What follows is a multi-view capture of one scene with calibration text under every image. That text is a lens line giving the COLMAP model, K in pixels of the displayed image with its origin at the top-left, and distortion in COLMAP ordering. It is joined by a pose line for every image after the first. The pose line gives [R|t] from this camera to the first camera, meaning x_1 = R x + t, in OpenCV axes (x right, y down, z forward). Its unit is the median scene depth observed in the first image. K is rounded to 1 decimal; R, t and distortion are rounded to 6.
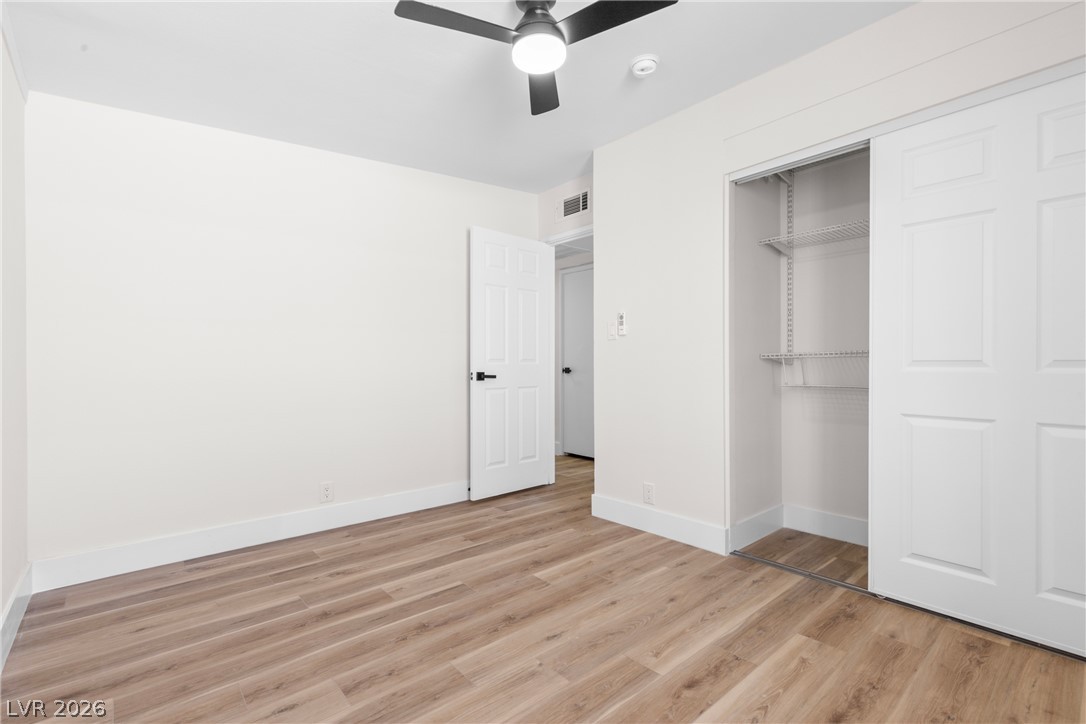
lens RADIAL K [[491.6, 0, 545.5], [0, 491.6, 363.5], [0, 0, 1]] dist [0.010558, -0.000322]
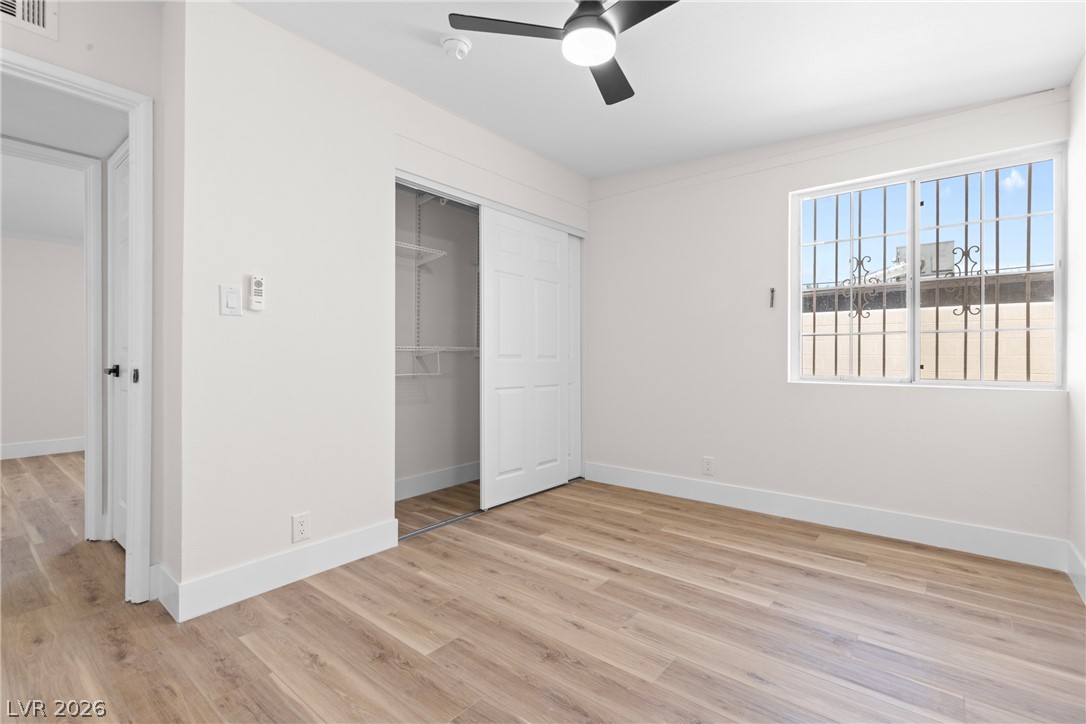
lens RADIAL K [[491.6, 0, 548.5], [0, 491.6, 350.6], [0, 0, 1]] dist [0.010558, -0.000322]
pose [[-0.176743, 0.019969, 0.984054, -0.887549], [-0.005331, 0.999760, -0.021245, 0.014126], [-0.984243, -0.009001, -0.176595, 1.128352]]
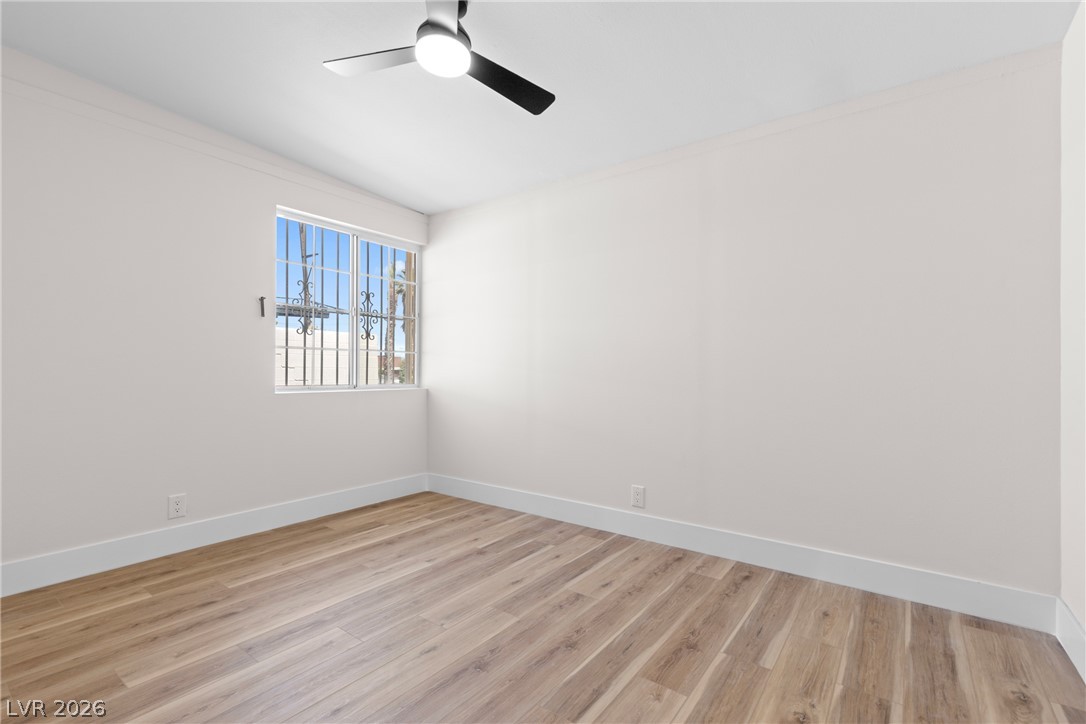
lens RADIAL K [[491.6, 0, 547.6], [0, 491.6, 359.0], [0, 0, 1]] dist [0.010558, -0.000322]
pose [[-0.975452, -0.001854, -0.220206, 0.003913], [0.003949, 0.999657, -0.025907, 0.011190], [0.220178, -0.026141, -0.975109, 1.822588]]
